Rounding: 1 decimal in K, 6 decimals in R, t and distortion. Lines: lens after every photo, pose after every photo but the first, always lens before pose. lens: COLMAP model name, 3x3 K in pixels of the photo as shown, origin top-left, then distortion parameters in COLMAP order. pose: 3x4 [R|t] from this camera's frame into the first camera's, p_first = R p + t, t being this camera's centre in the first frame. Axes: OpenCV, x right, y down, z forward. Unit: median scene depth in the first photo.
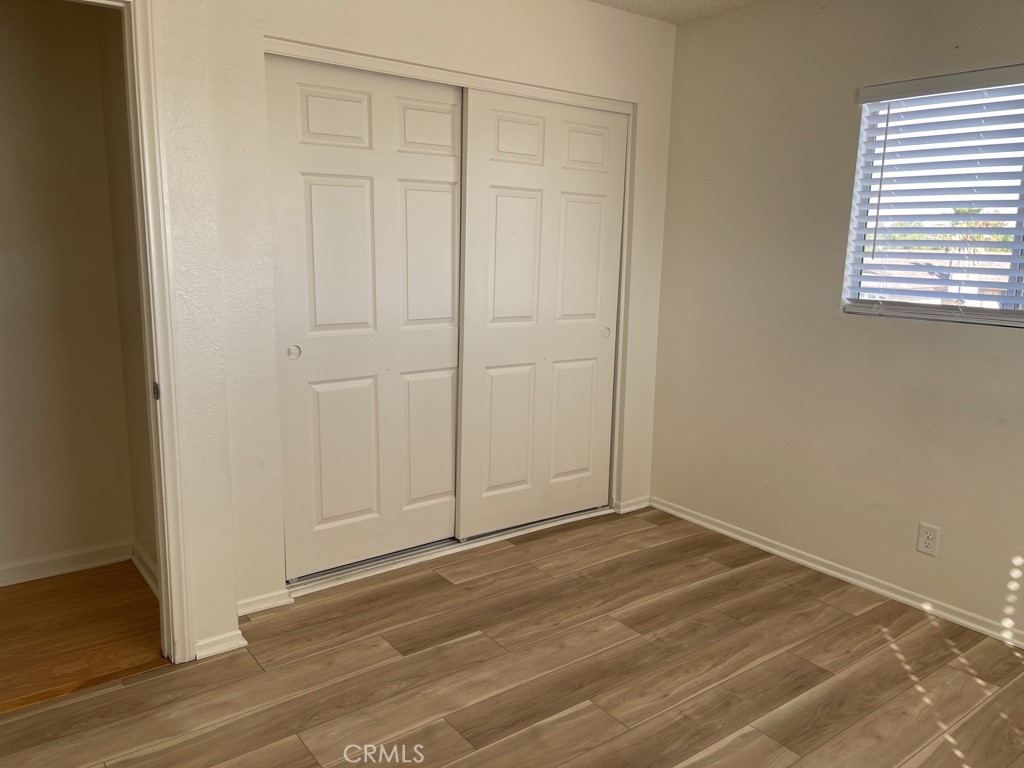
lens RADIAL K [[775.4, 0, 512.0], [0, 775.4, 384.0], [0, 0, 1]] dist [0.082371, -0.106927]
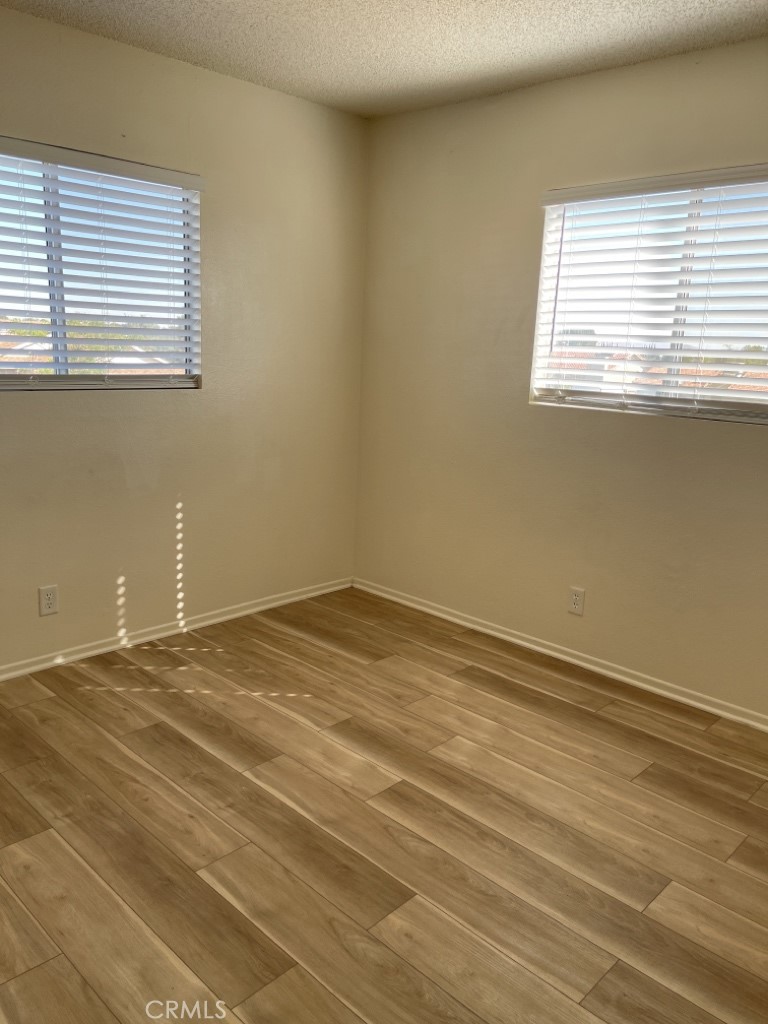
lens RADIAL K [[775.4, 0, 388.1], [0, 775.4, 511.0], [0, 0, 1]] dist [0.082371, -0.106927]
pose [[-0.164919, -0.232958, 0.958401, -0.560555], [0.139841, 0.956367, 0.256527, -0.130555], [-0.976343, 0.176330, -0.125146, 0.722068]]
